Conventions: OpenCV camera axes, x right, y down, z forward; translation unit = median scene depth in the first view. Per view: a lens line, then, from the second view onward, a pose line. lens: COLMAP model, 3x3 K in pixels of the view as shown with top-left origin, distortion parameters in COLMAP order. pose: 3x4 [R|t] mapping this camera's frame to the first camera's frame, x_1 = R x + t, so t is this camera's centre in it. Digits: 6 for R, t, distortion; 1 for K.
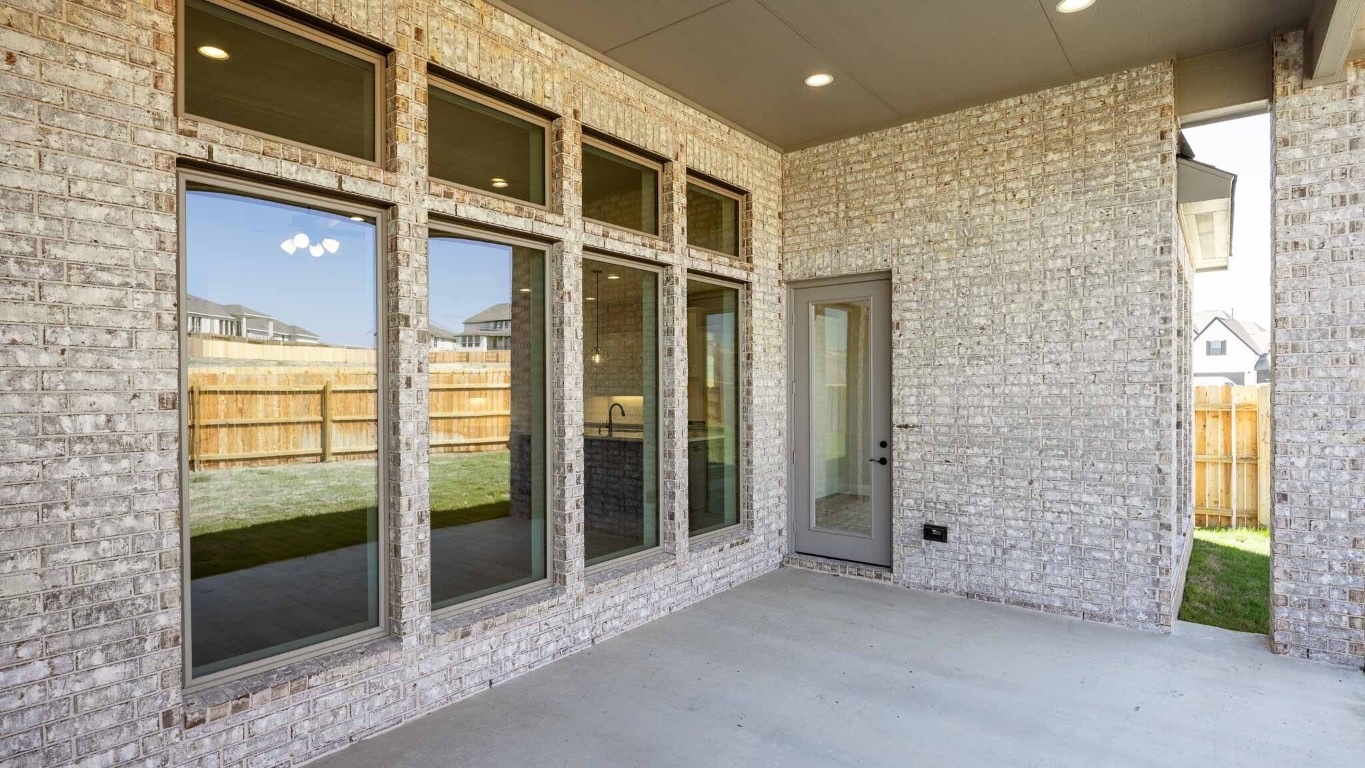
lens RADIAL K [[697.0, 0, 682.5], [0, 697.0, 384.0], [0, 0, 1]] dist [0.001164, 0.000256]
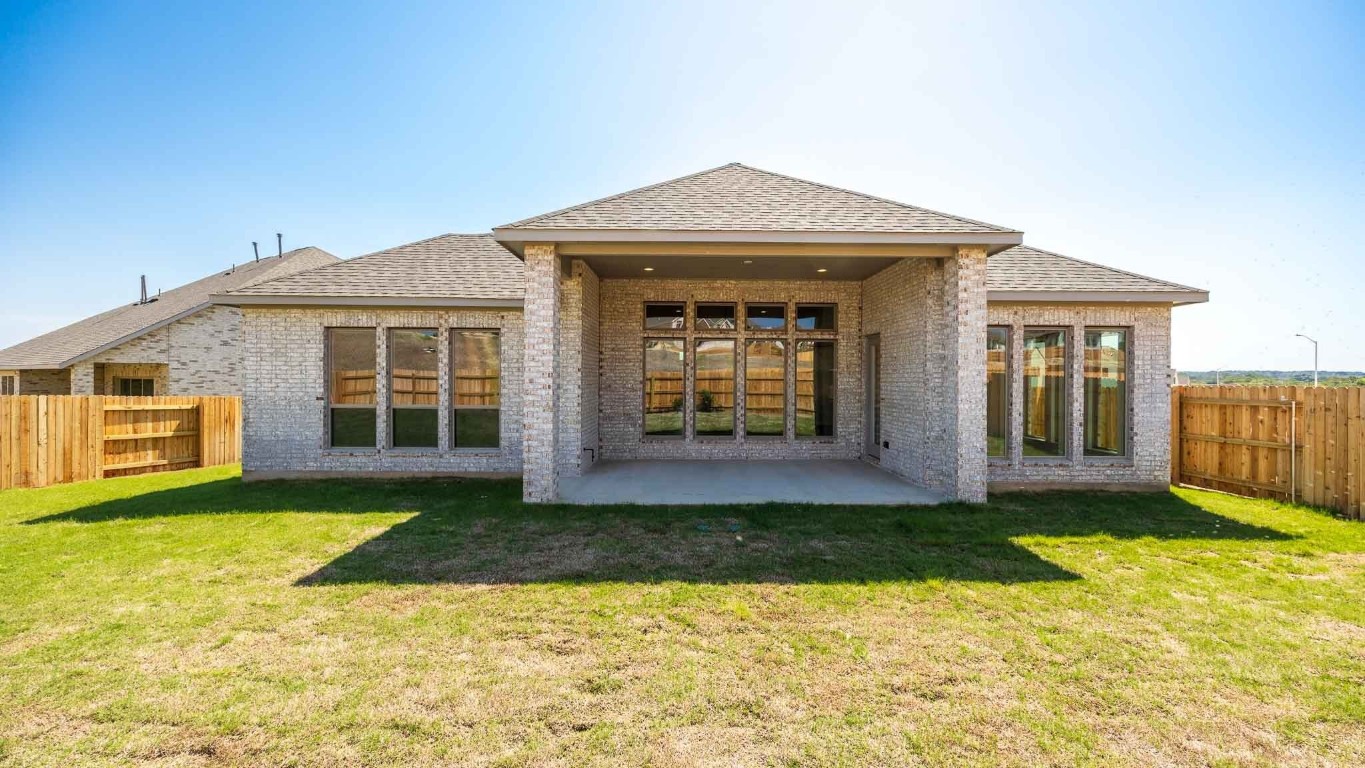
lens RADIAL K [[519.8, 0, 686.5], [0, 519.8, 373.5], [0, 0, 1]] dist [-0.000287, 0.000058]
pose [[0.620460, 0.001820, -0.784236, 1.221984], [-0.004985, 0.999986, -0.001624, -0.018399], [0.784222, 0.004917, 0.620461, -0.570939]]
